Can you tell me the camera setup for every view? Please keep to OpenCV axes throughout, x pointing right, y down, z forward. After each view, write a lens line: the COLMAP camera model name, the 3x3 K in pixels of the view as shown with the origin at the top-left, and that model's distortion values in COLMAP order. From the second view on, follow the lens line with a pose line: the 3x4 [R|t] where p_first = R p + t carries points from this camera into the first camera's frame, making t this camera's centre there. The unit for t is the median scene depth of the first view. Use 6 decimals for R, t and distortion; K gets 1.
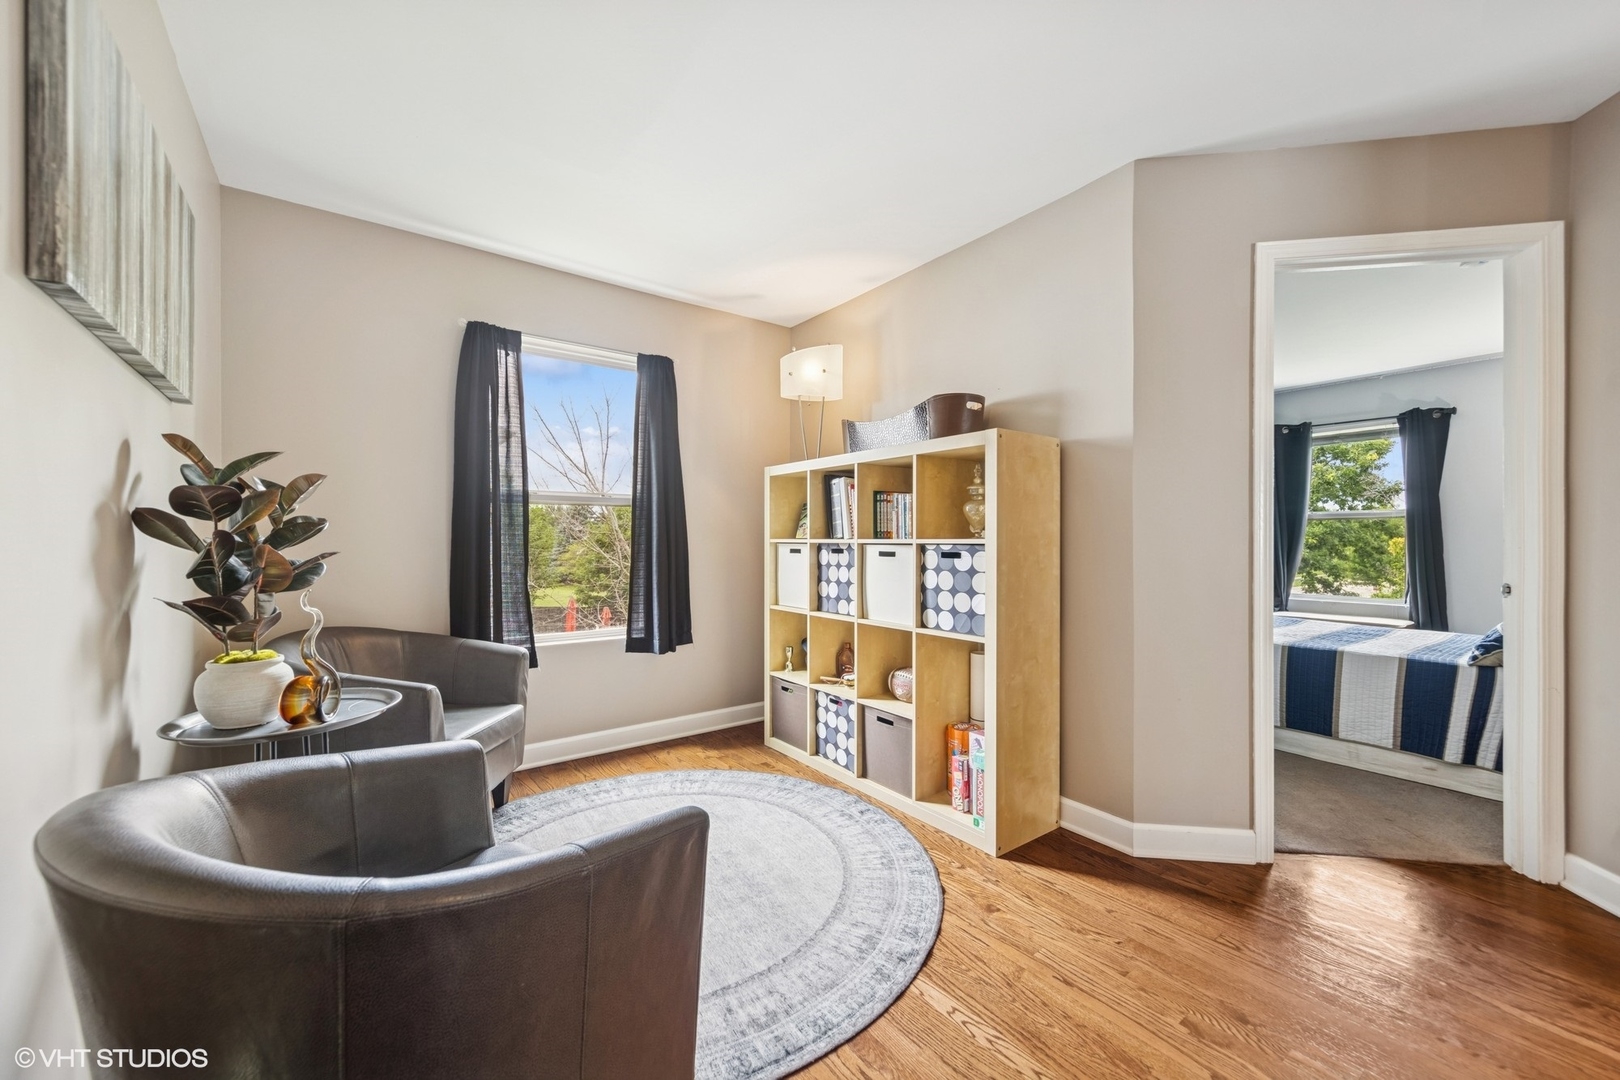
lens RADIAL K [[646.1, 0, 805.7], [0, 646.1, 541.4], [0, 0, 1]] dist [0.004338, 0.000533]
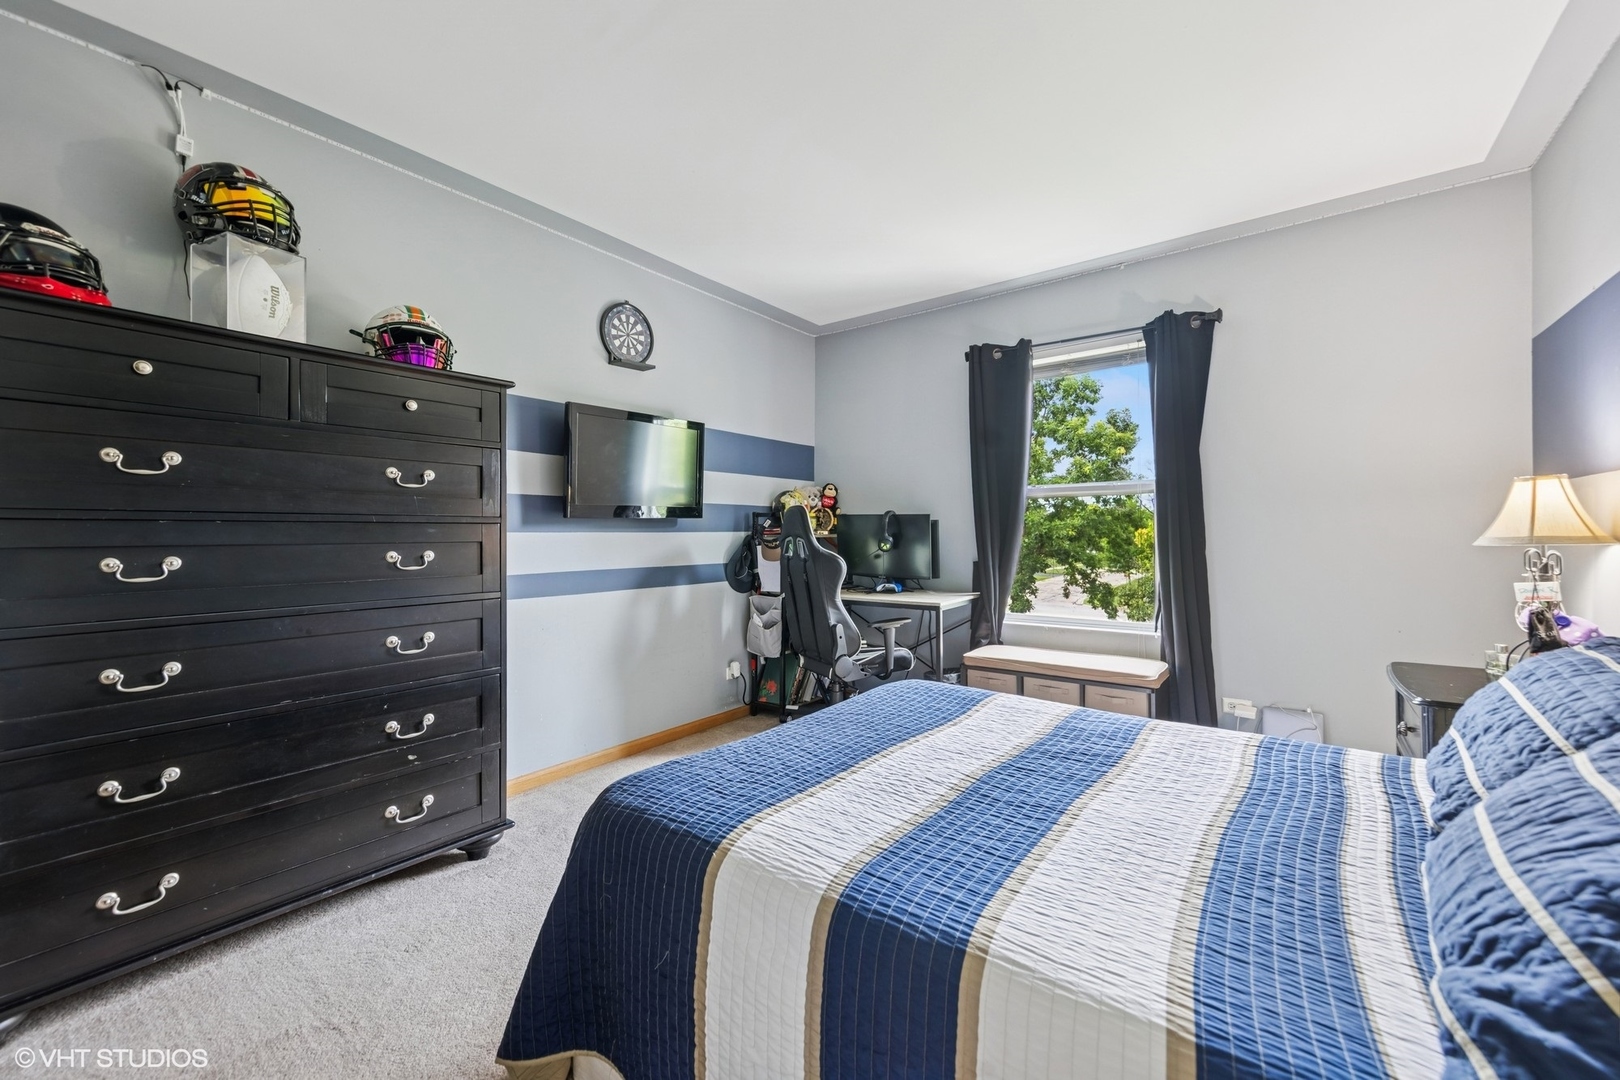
lens RADIAL K [[646.1, 0, 815.8], [0, 646.1, 535.6], [0, 0, 1]] dist [0.004338, 0.000533]
pose [[0.962765, -0.004800, 0.270298, 0.131257], [0.005005, 0.999987, -0.000069, 0.001689], [-0.270295, 0.001419, 0.962777, 0.145183]]
